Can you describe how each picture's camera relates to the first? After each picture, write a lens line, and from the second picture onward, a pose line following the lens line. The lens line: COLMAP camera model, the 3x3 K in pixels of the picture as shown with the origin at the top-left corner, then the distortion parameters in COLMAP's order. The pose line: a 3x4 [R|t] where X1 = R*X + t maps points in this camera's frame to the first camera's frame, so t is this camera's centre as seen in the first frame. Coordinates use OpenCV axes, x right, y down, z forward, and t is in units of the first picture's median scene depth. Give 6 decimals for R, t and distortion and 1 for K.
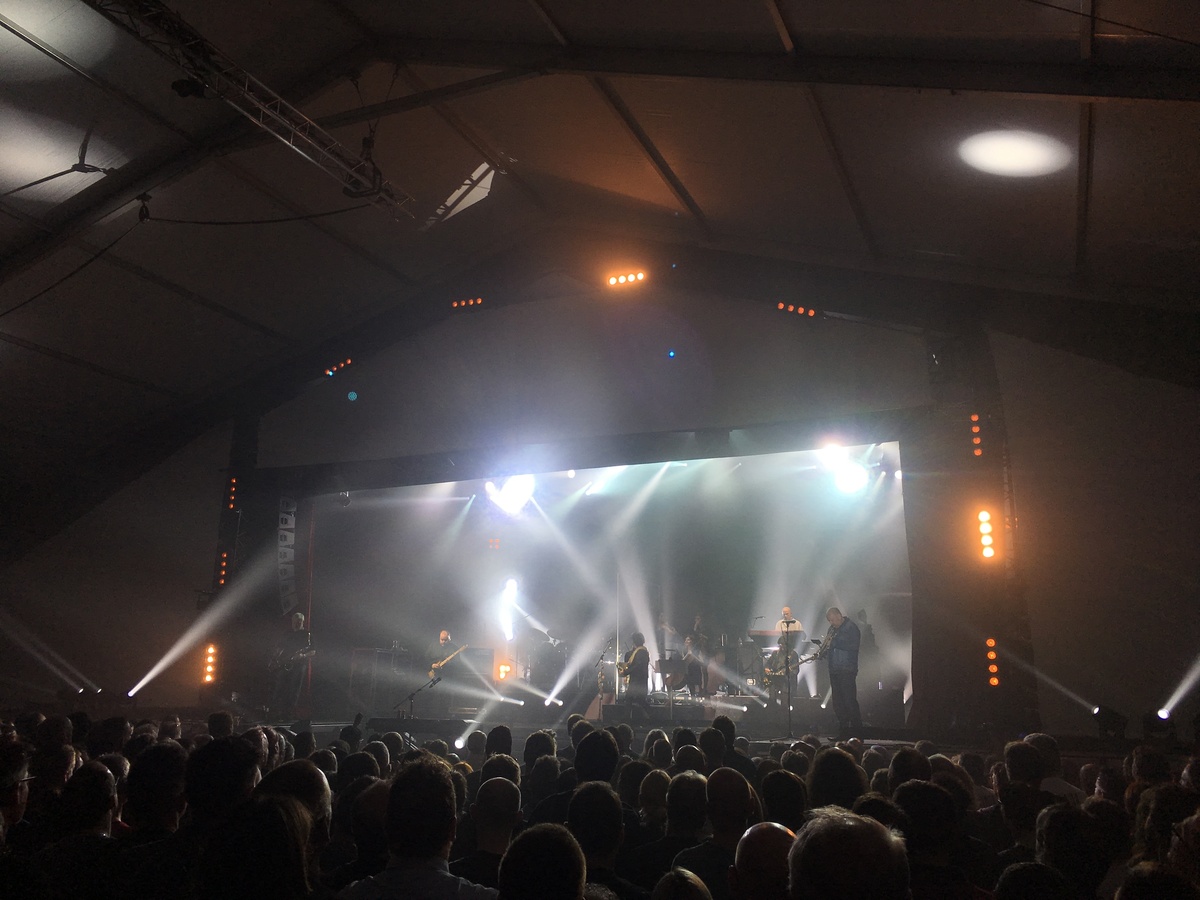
lens RADIAL K [[1013.9, 0, 586.2], [0, 1013.9, 449.2], [0, 0, 1]] dist [0.046346, -0.002140]
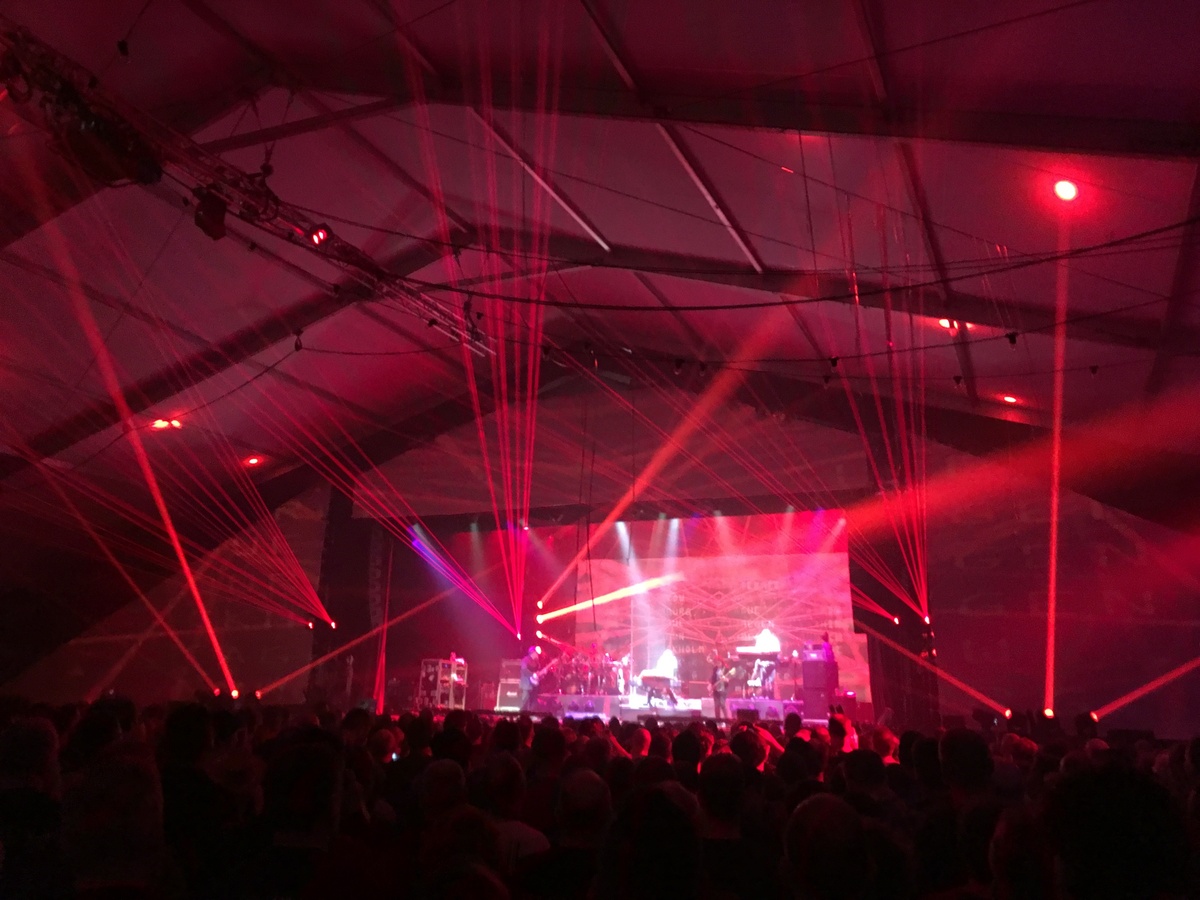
lens RADIAL K [[1011.0, 0, 604.2], [0, 1011.0, 438.9], [0, 0, 1]] dist [0.042314, -0.007227]
pose [[0.999893, 0.010072, 0.010615, -0.035807], [-0.009914, 0.999841, -0.014840, -0.092823], [-0.010763, 0.014733, 0.999834, -0.398675]]
